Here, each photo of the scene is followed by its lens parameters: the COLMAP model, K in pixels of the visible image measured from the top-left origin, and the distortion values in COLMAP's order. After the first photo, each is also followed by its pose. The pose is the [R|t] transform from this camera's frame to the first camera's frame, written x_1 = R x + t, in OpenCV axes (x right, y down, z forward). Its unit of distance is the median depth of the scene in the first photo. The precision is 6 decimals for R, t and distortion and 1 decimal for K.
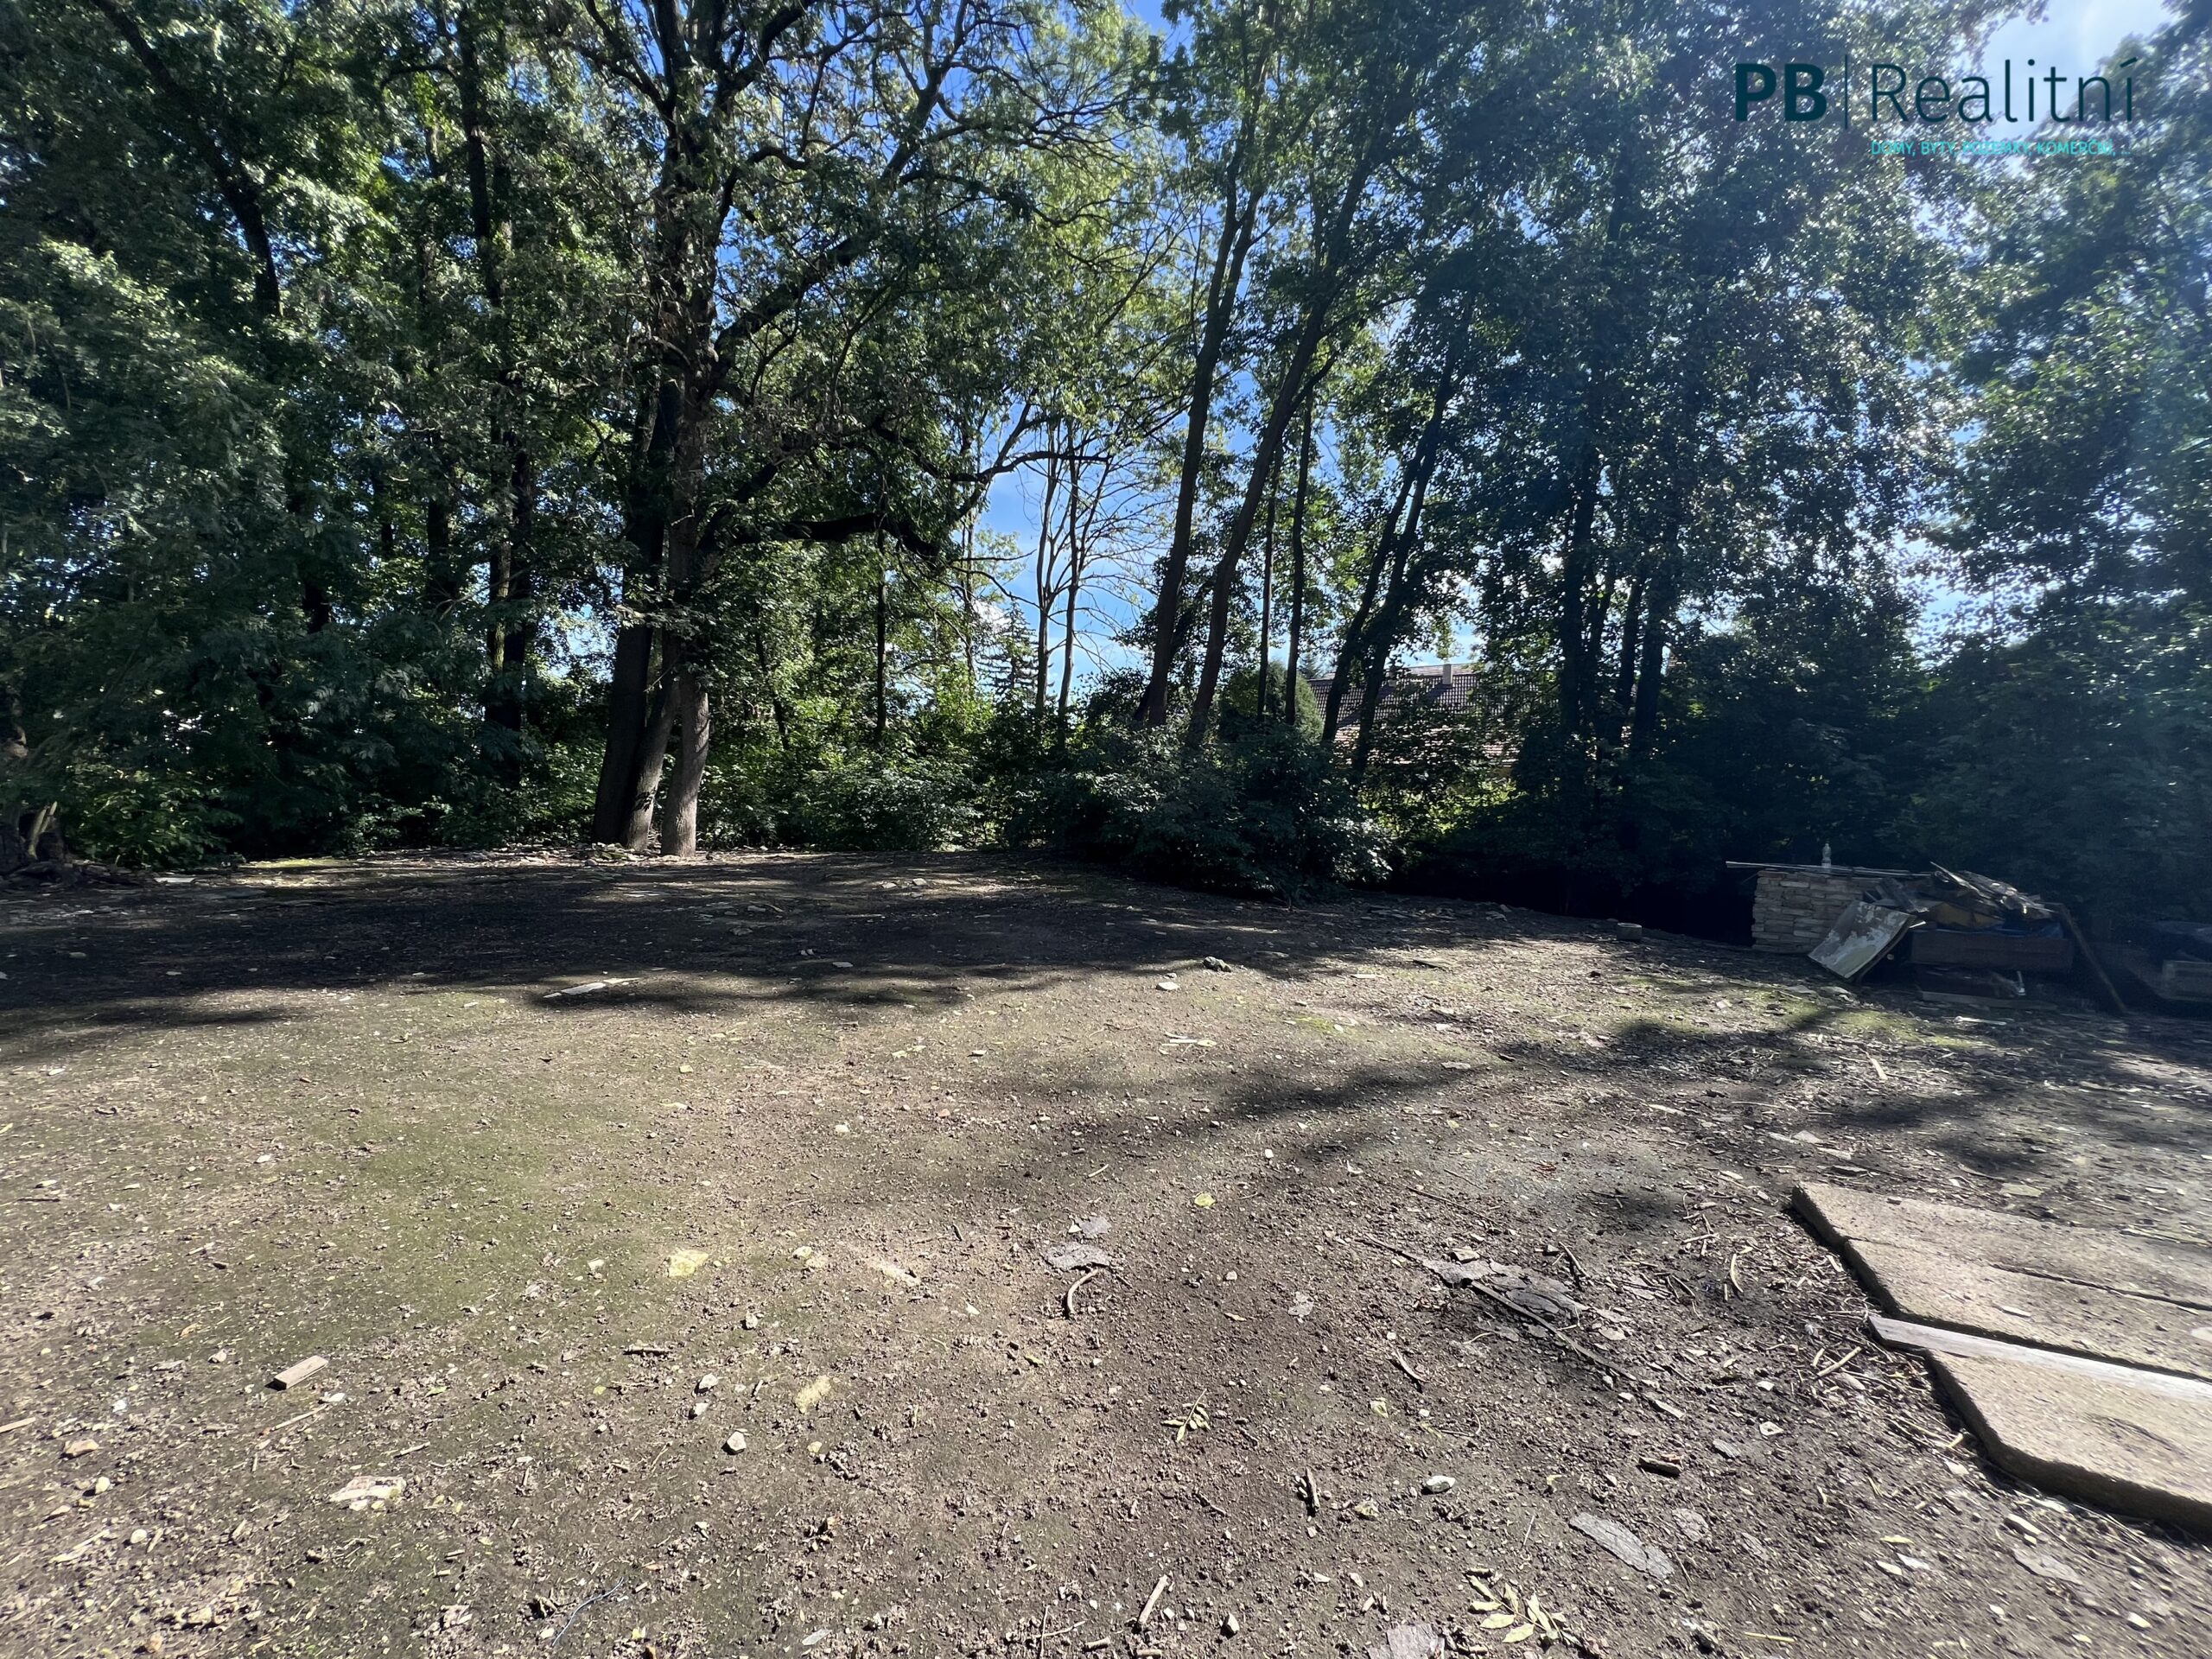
lens RADIAL K [[865.7, 0, 1106.0], [0, 865.7, 829.5], [0, 0, 1]] dist [-0.004232, 0.000977]
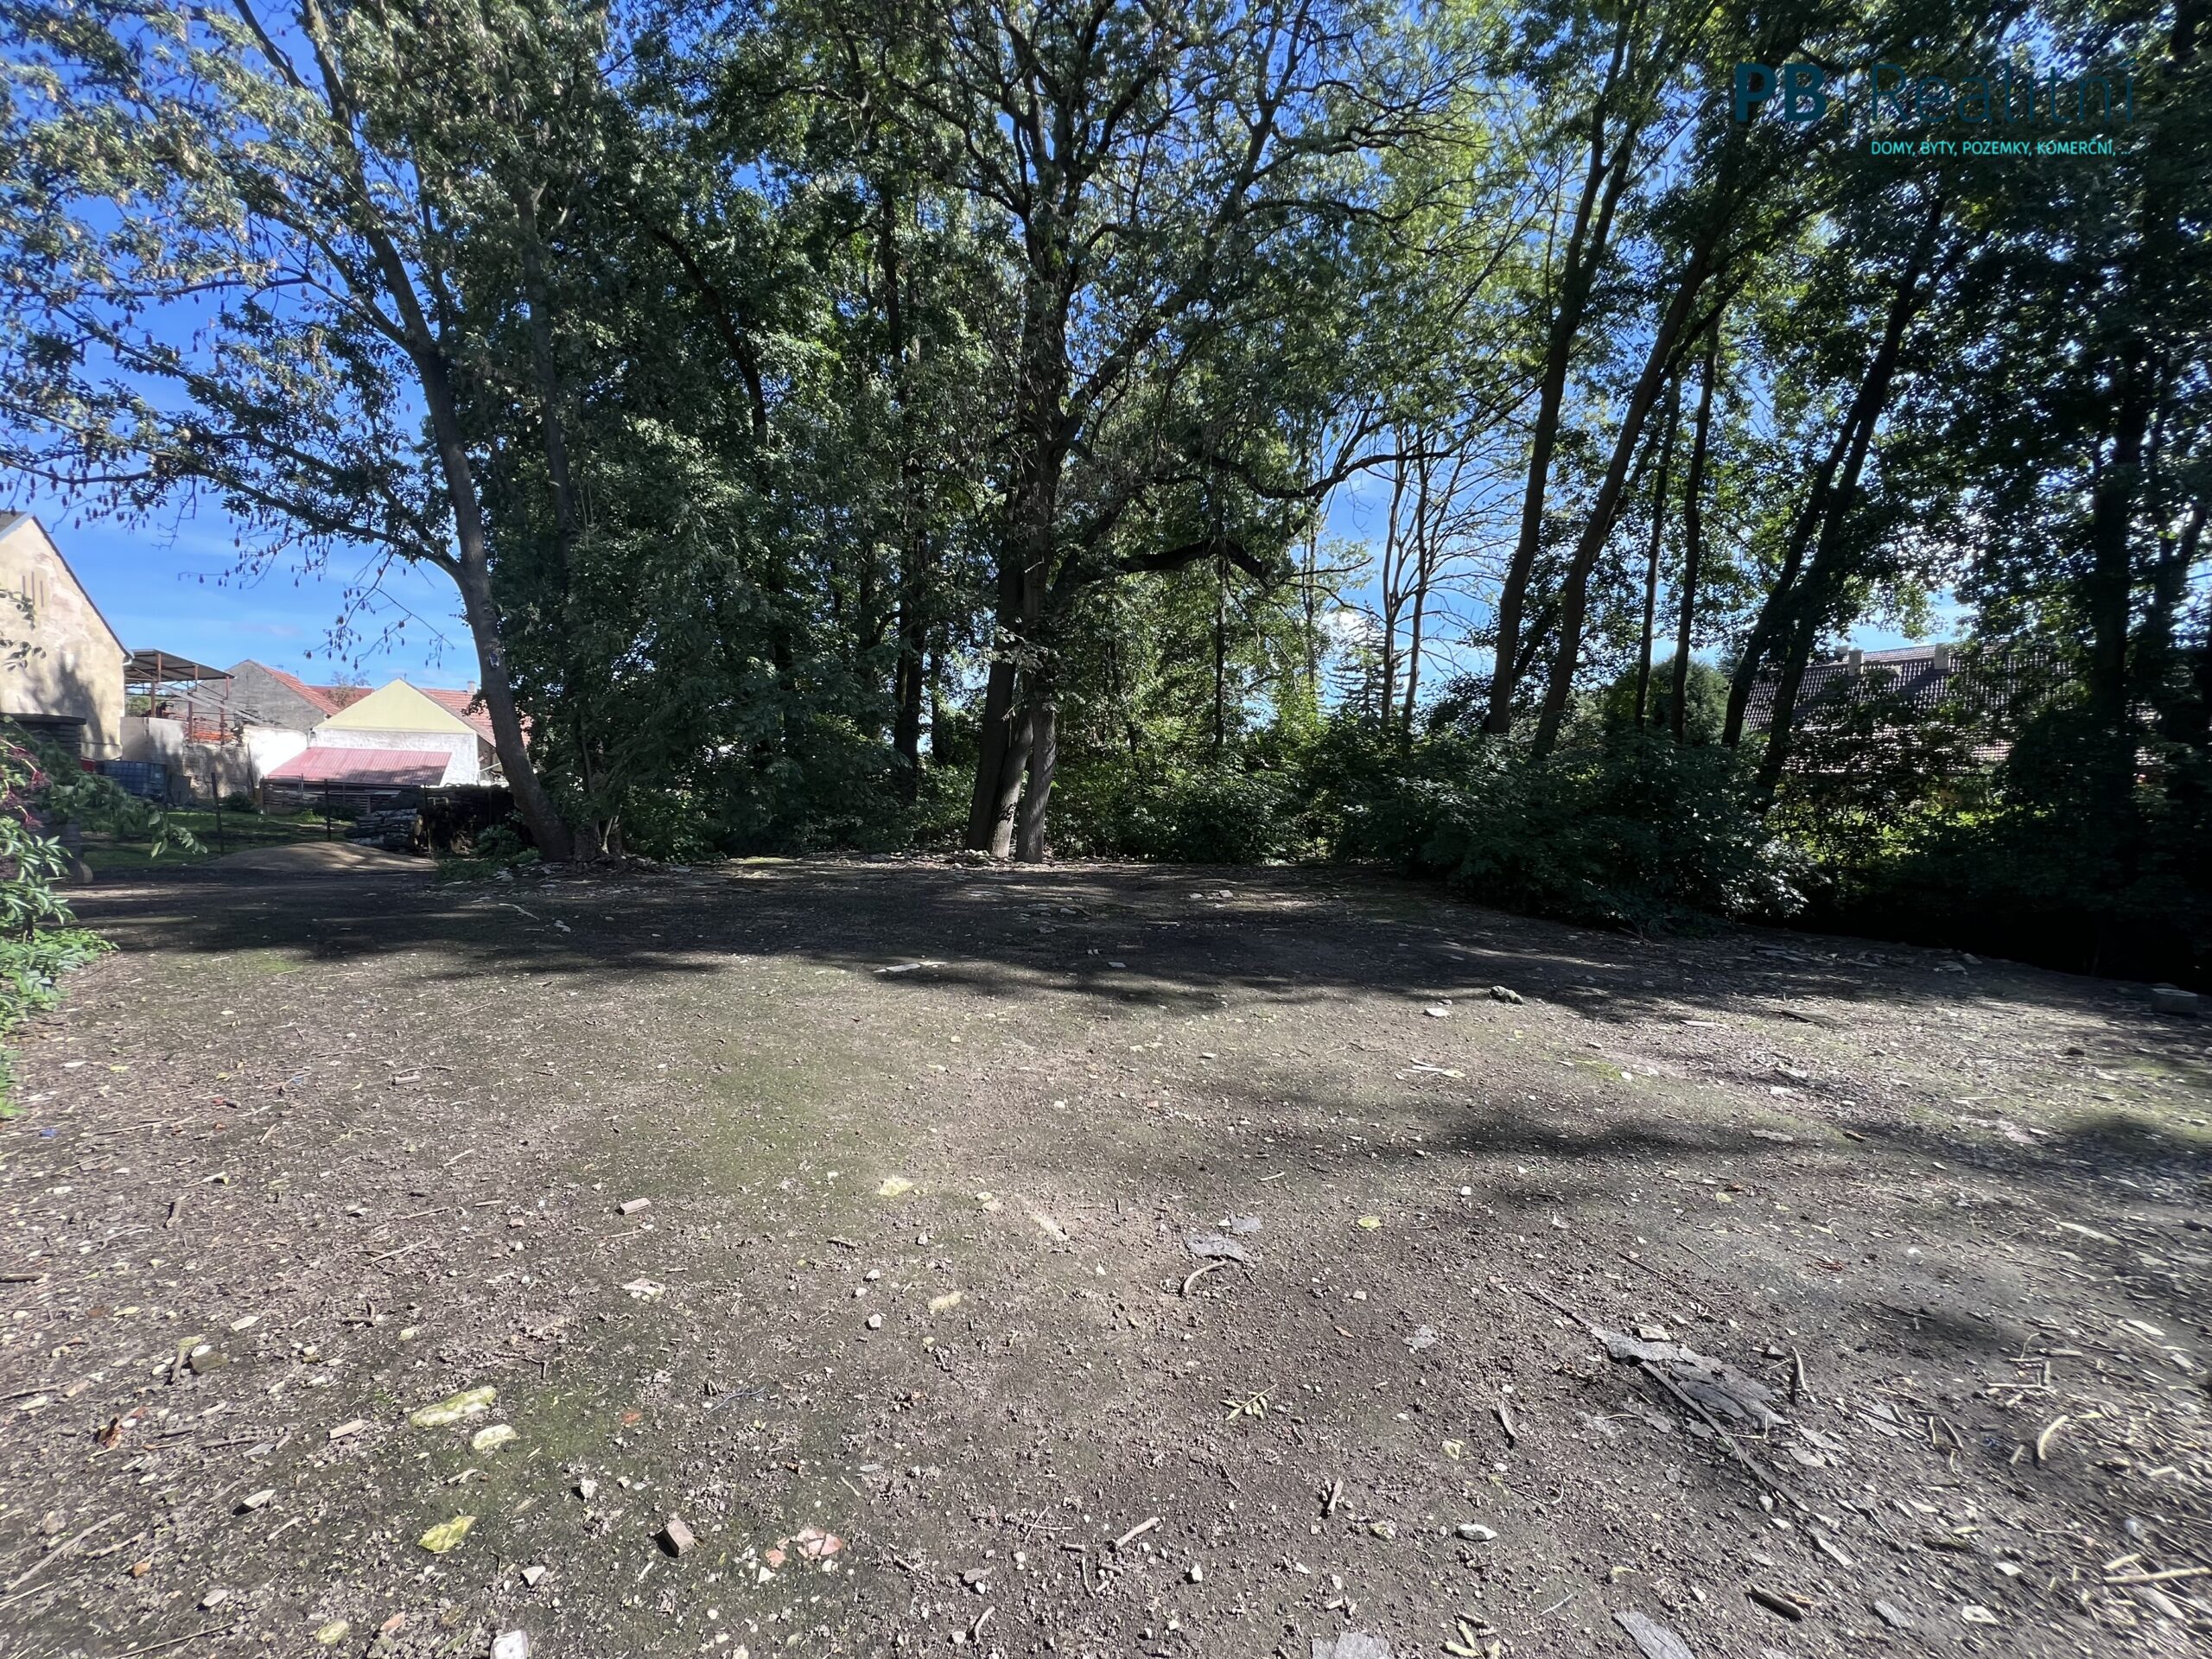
lens RADIAL K [[865.7, 0, 1106.0], [0, 865.7, 829.5], [0, 0, 1]] dist [-0.004232, 0.000977]
pose [[0.923337, 0.011145, -0.383828, 0.141257], [-0.017714, 0.999751, -0.013584, 0.001475], [0.383581, 0.019341, 0.923305, -0.019015]]
